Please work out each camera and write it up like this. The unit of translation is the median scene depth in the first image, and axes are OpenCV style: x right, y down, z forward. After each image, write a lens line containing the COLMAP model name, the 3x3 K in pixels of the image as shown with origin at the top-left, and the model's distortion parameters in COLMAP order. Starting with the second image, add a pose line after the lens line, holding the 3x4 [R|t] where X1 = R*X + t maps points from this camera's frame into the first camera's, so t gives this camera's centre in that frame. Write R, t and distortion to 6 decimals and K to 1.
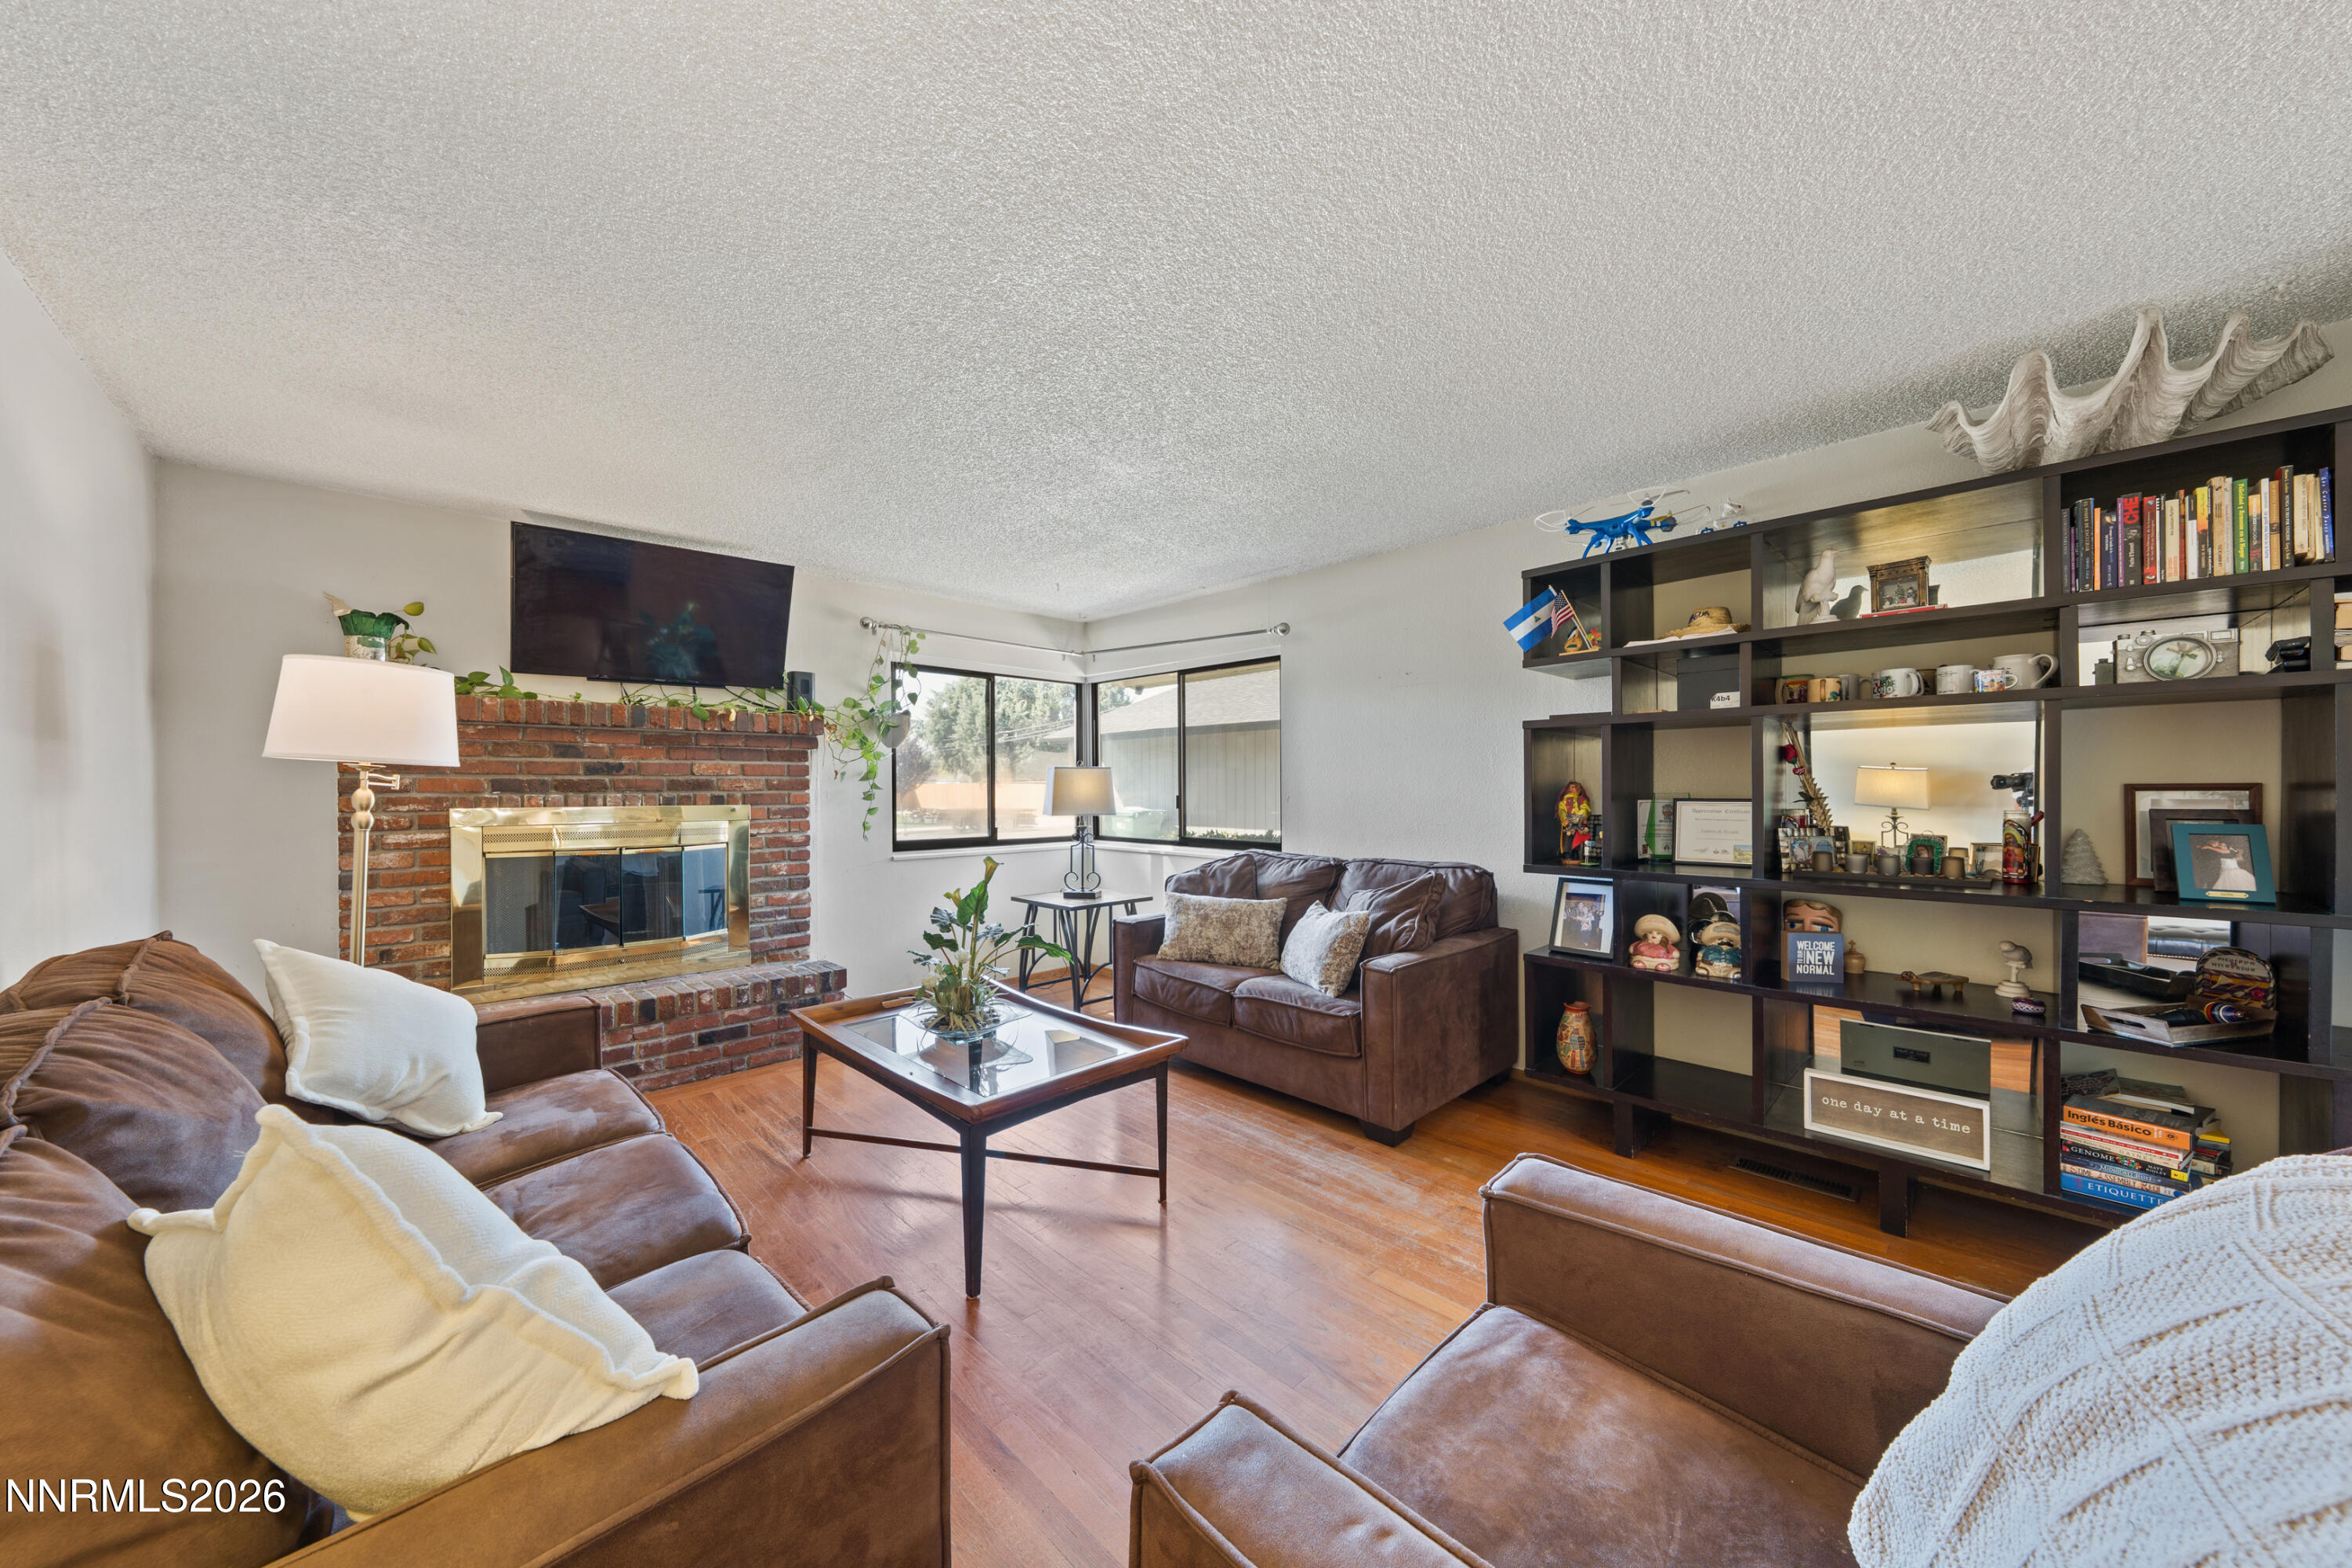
lens RADIAL K [[794.5, 0, 1189.4], [0, 794.5, 792.7], [0, 0, 1]] dist [-0.003994, 0.000246]
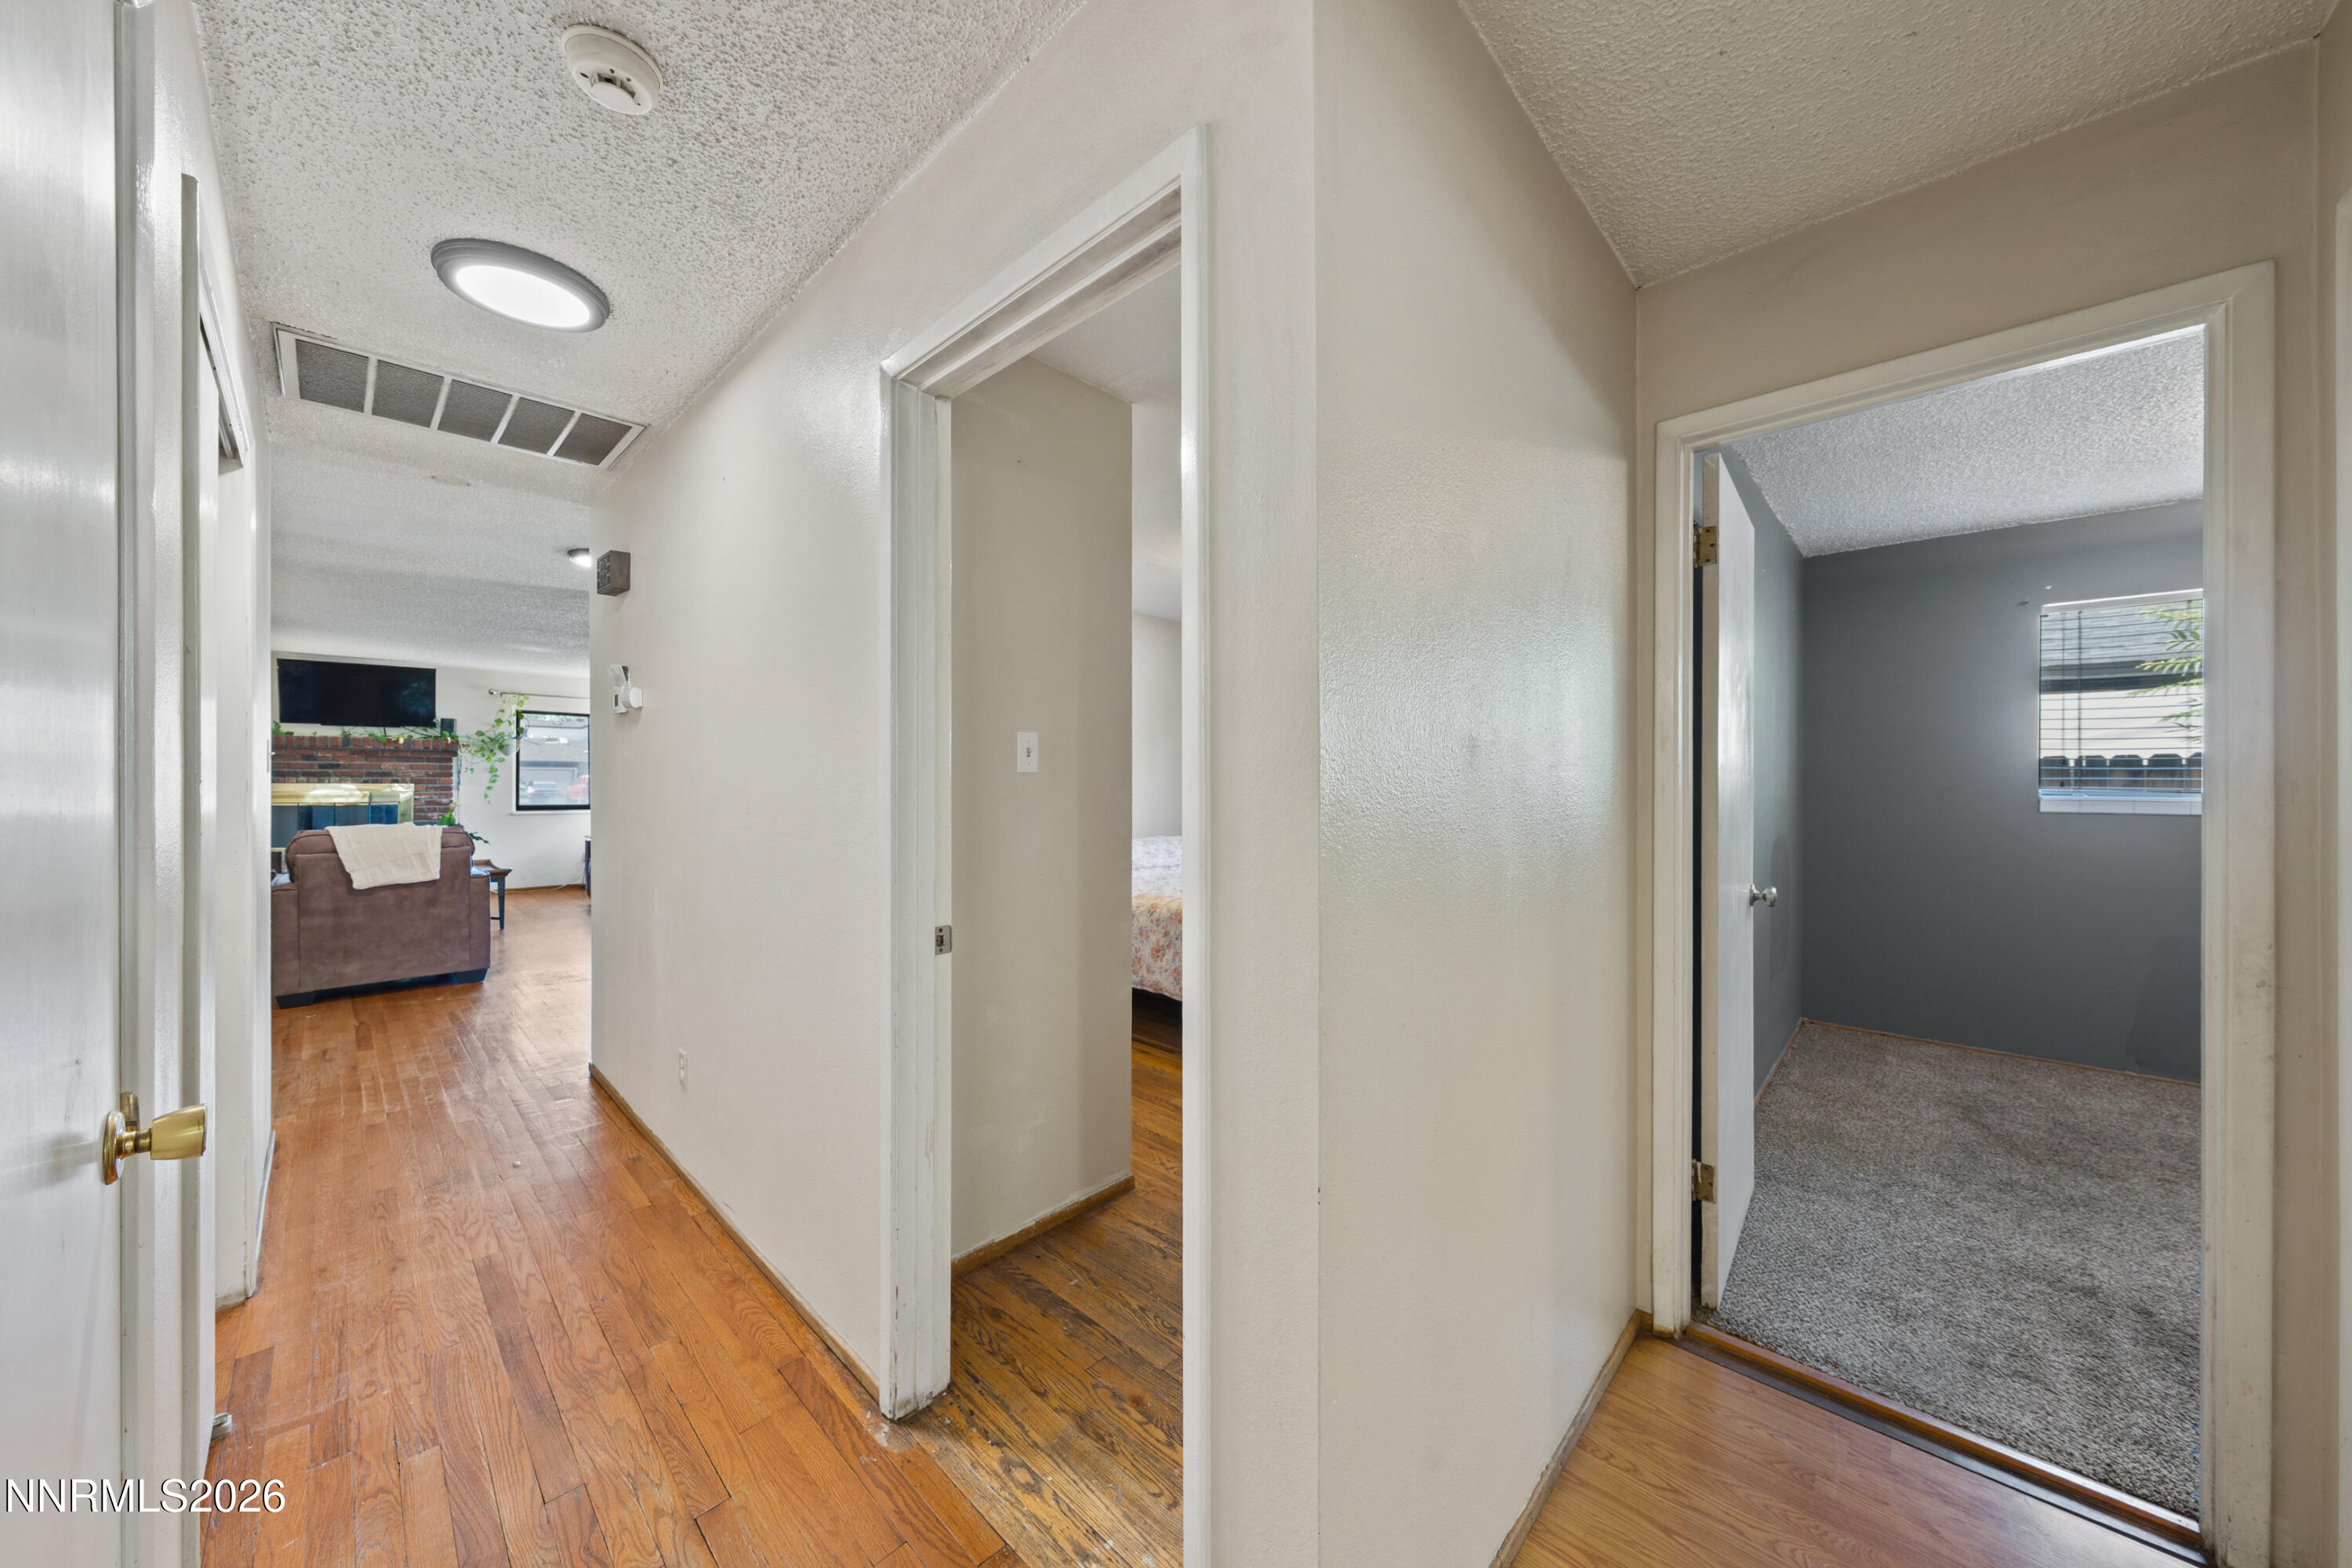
lens RADIAL K [[794.5, 0, 1196.4], [0, 794.5, 782.0], [0, 0, 1]] dist [-0.003994, 0.000246]
pose [[0.999136, 0.009546, 0.040444, 1.377477], [-0.009318, 0.999940, -0.005805, 0.003019], [-0.040497, 0.005424, 0.999165, -1.121622]]
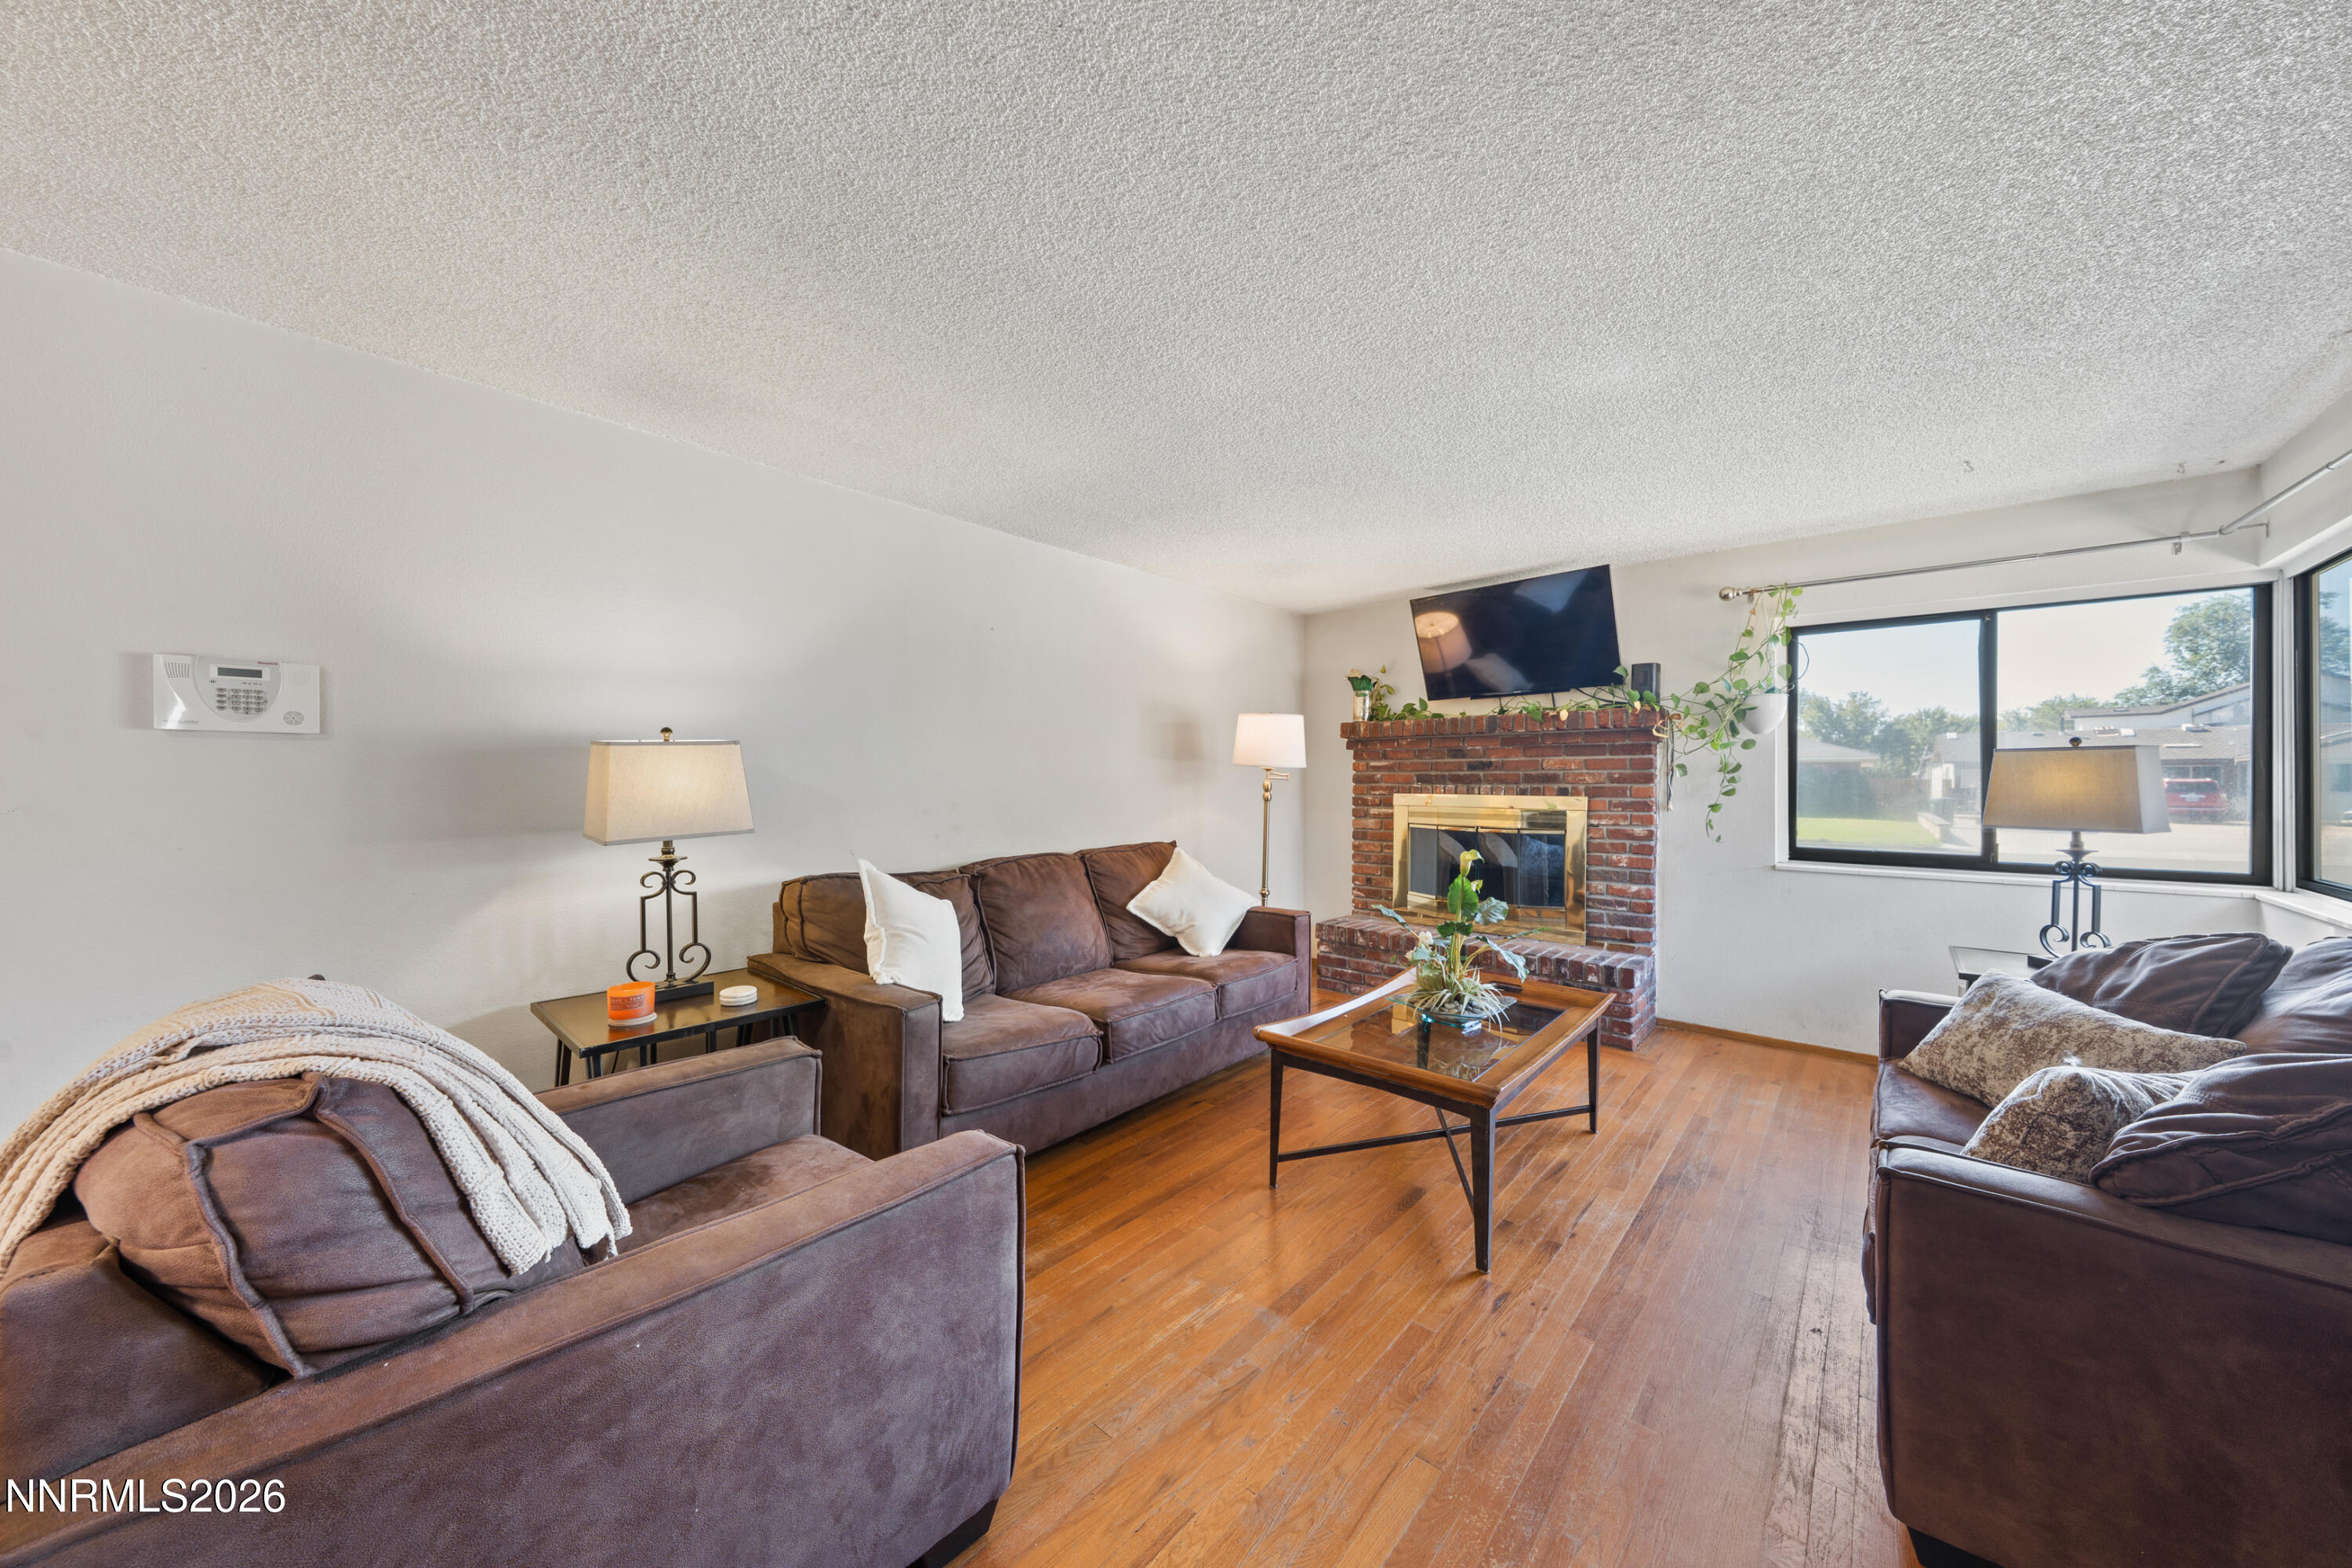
lens RADIAL K [[794.5, 0, 1176.7], [0, 794.5, 778.7], [0, 0, 1]] dist [-0.003994, 0.000246]
pose [[0.067242, -0.000037, -0.997737, 0.474184], [-0.009876, 0.999951, -0.000703, -0.002915], [0.997688, 0.009901, 0.067238, 0.370149]]
